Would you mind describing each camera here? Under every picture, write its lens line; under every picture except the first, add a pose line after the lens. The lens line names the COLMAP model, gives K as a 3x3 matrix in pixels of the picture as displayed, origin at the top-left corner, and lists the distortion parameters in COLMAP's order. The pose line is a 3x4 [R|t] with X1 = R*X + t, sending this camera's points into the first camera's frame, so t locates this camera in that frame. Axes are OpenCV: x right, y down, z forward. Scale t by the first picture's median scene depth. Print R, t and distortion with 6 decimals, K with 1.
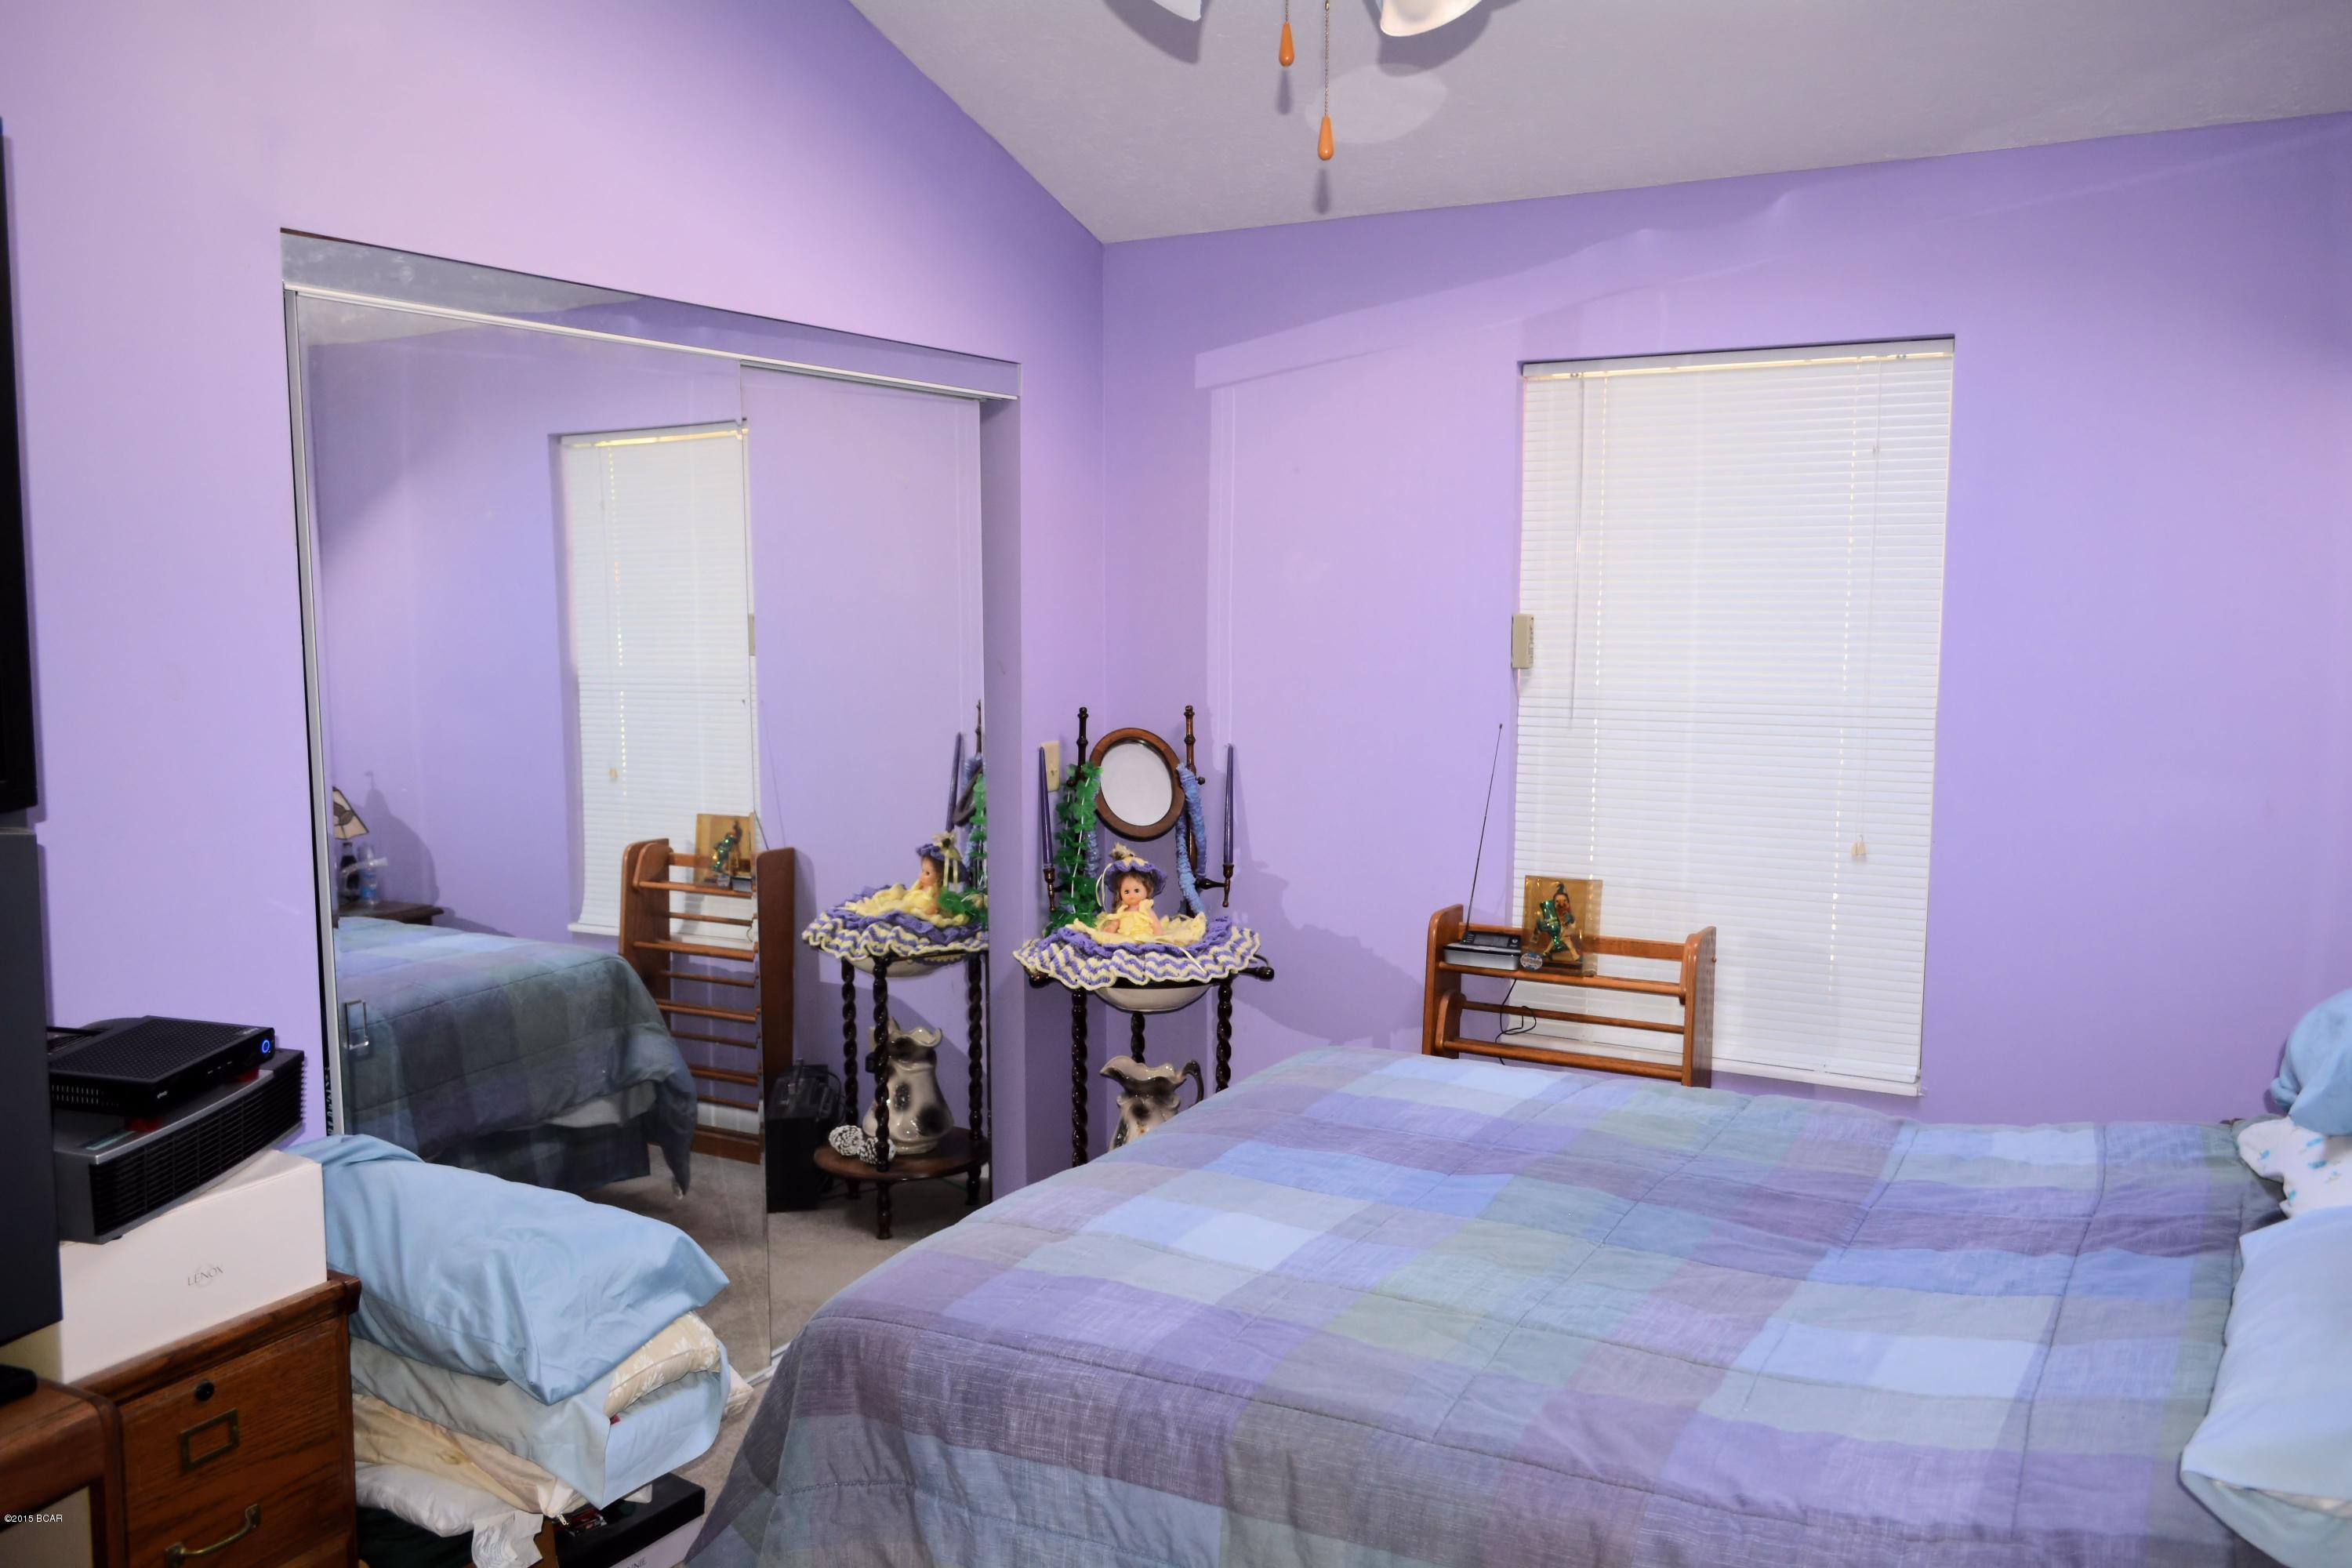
lens RADIAL K [[1830.2, 0, 1174.9], [0, 1830.2, 777.1], [0, 0, 1]] dist [-0.010511, -0.000222]
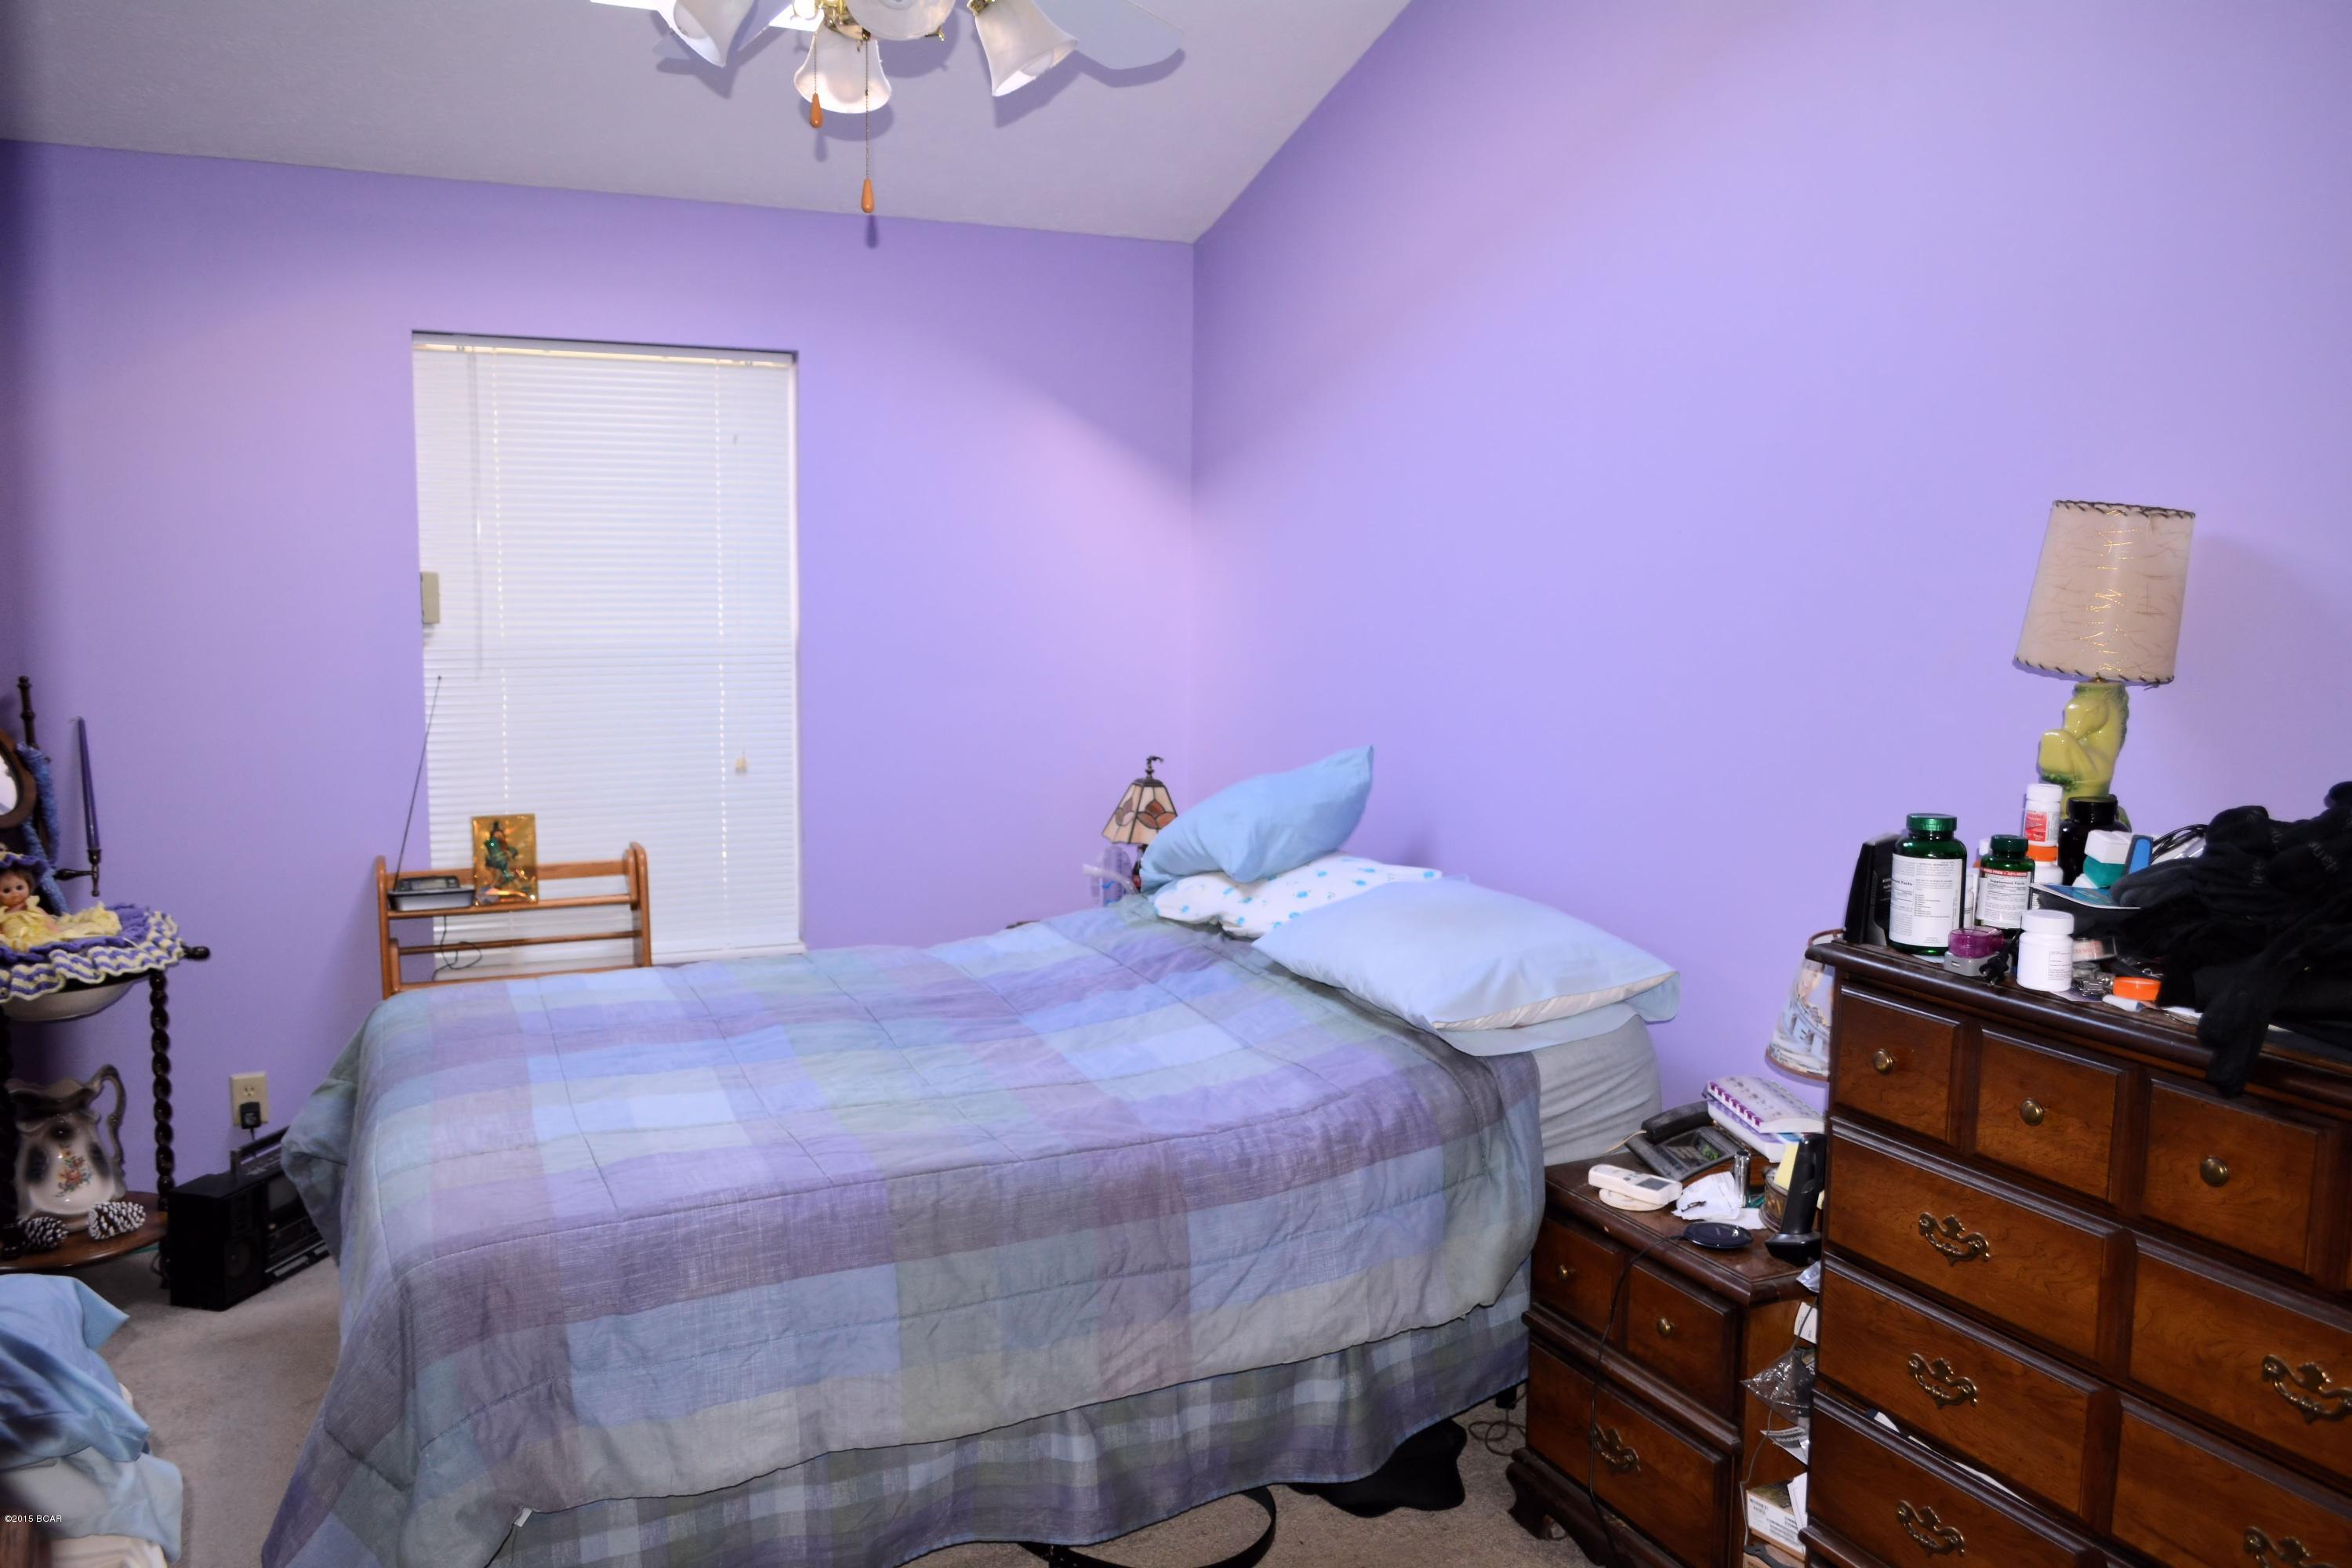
lens RADIAL K [[1830.2, 0, 1174.9], [0, 1830.2, 777.1], [0, 0, 1]] dist [-0.010511, -0.000222]
pose [[0.586323, -0.087824, 0.805303, -0.441612], [0.074461, 0.995740, 0.054380, 0.003295], [-0.806648, 0.028079, 0.590365, 0.039162]]
